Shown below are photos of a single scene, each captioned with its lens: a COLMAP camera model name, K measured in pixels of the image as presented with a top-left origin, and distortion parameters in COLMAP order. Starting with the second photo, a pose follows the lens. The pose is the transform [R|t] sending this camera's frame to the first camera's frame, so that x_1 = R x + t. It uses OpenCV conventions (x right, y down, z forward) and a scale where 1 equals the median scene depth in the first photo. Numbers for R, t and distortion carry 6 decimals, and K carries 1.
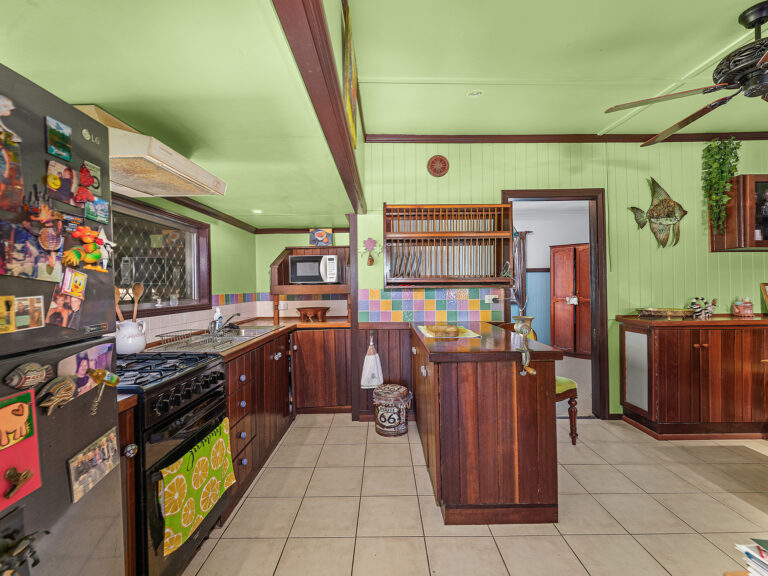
lens RADIAL K [[346.9, 0, 380.9], [0, 346.9, 286.5], [0, 0, 1]] dist [0.000349, -0.000337]
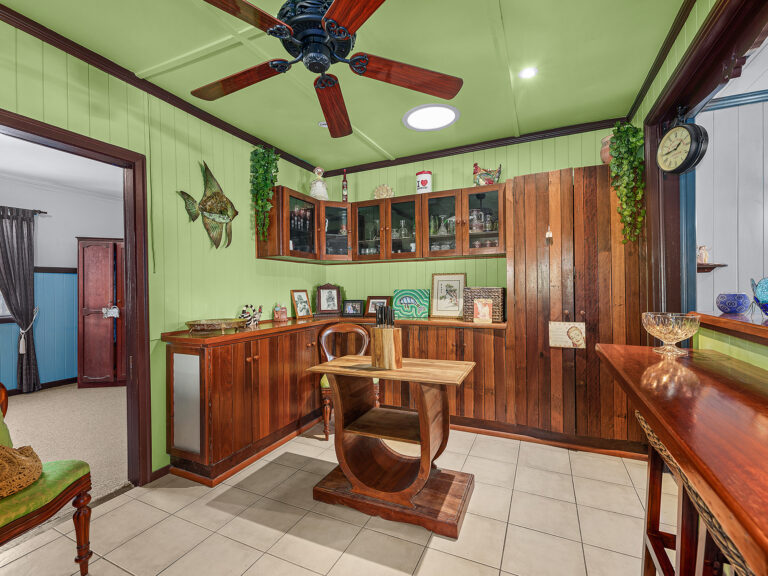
lens RADIAL K [[346.9, 0, 380.9], [0, 346.9, 286.5], [0, 0, 1]] dist [0.000349, -0.000337]
pose [[0.419584, 0.009044, 0.907671, 0.207612], [0.006849, 0.999890, -0.013129, -0.003506], [-0.907691, 0.011725, 0.419476, 0.272341]]
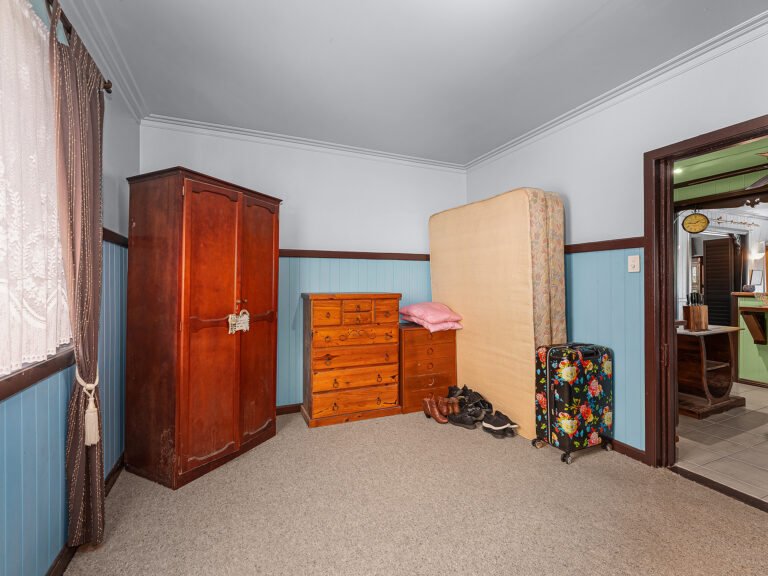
lens RADIAL K [[346.9, 0, 380.9], [0, 346.9, 286.5], [0, 0, 1]] dist [0.000349, -0.000337]
pose [[-0.399161, 0.001675, 0.916879, 0.211435], [0.002177, 0.999997, -0.000879, -0.000967], [-0.916878, 0.001645, -0.399164, 1.937169]]
